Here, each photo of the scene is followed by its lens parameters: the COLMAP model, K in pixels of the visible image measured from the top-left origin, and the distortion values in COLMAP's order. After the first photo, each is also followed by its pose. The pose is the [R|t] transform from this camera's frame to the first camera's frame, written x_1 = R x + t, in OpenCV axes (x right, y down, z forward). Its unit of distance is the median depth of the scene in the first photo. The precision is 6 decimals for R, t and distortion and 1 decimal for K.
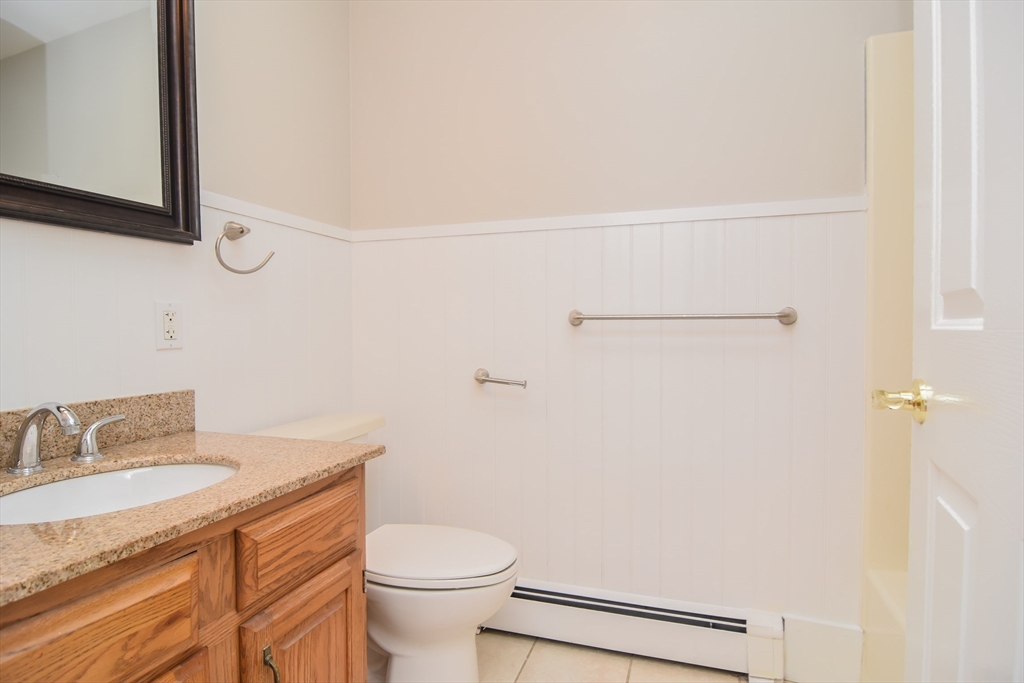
lens RADIAL K [[545.3, 0, 510.4], [0, 545.3, 340.4], [0, 0, 1]] dist [-0.010041, -0.009957]
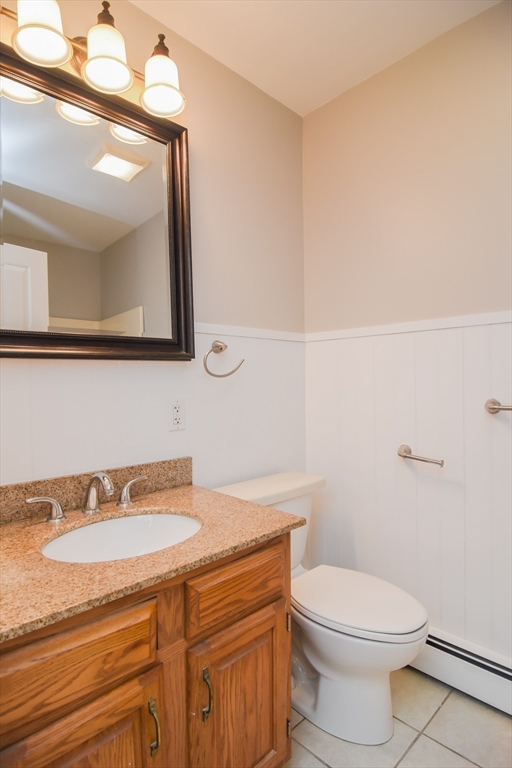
lens RADIAL K [[408.9, 0, 256.3], [0, 408.9, 382.0], [0, 0, 1]] dist [-0.010041, -0.009957]
pose [[0.887289, -0.002910, -0.461204, 0.126777], [-0.003169, 0.999918, -0.012407, -0.133108], [0.461203, 0.012470, 0.887207, 0.100752]]
